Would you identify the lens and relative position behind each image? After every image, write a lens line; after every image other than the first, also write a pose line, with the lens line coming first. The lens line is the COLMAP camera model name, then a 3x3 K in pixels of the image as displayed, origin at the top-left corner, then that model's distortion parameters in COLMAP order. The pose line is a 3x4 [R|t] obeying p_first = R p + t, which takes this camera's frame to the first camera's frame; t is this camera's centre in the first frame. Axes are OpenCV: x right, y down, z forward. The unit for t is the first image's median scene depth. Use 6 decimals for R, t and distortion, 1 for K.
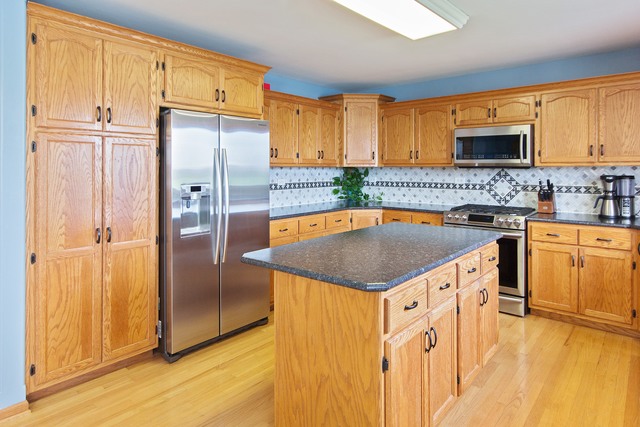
lens RADIAL K [[389.5, 0, 311.0], [0, 389.5, 164.9], [0, 0, 1]] dist [0.003035, 0.000286]
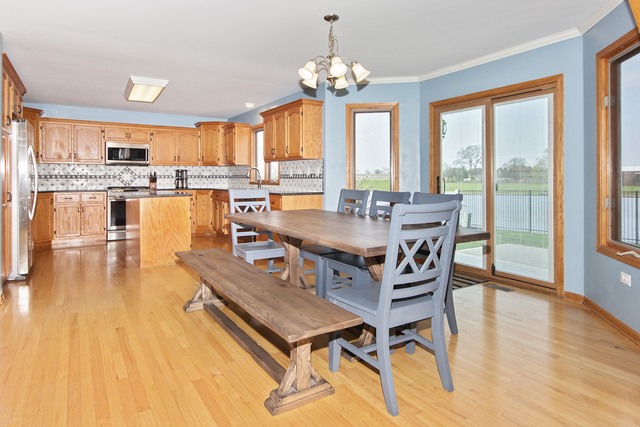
lens RADIAL K [[389.5, 0, 316.7], [0, 389.5, 191.8], [0, 0, 1]] dist [0.003035, 0.000286]
pose [[0.297418, -0.033517, 0.954159, -0.985054], [-0.007399, 0.999273, 0.037408, 0.054348], [-0.954719, -0.018186, 0.296954, -0.381897]]
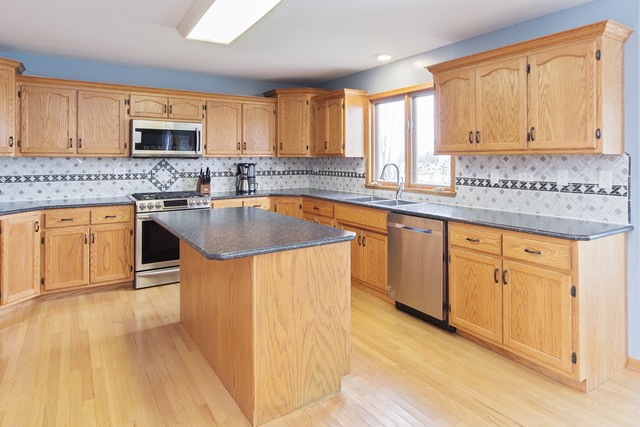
lens RADIAL K [[389.5, 0, 325.6], [0, 389.5, 162.0], [0, 0, 1]] dist [0.003035, 0.000286]
pose [[0.268829, -0.006185, 0.963168, -0.469275], [-0.007063, 0.999940, 0.008393, 0.005797], [-0.963162, -0.009059, 0.268769, 0.250096]]
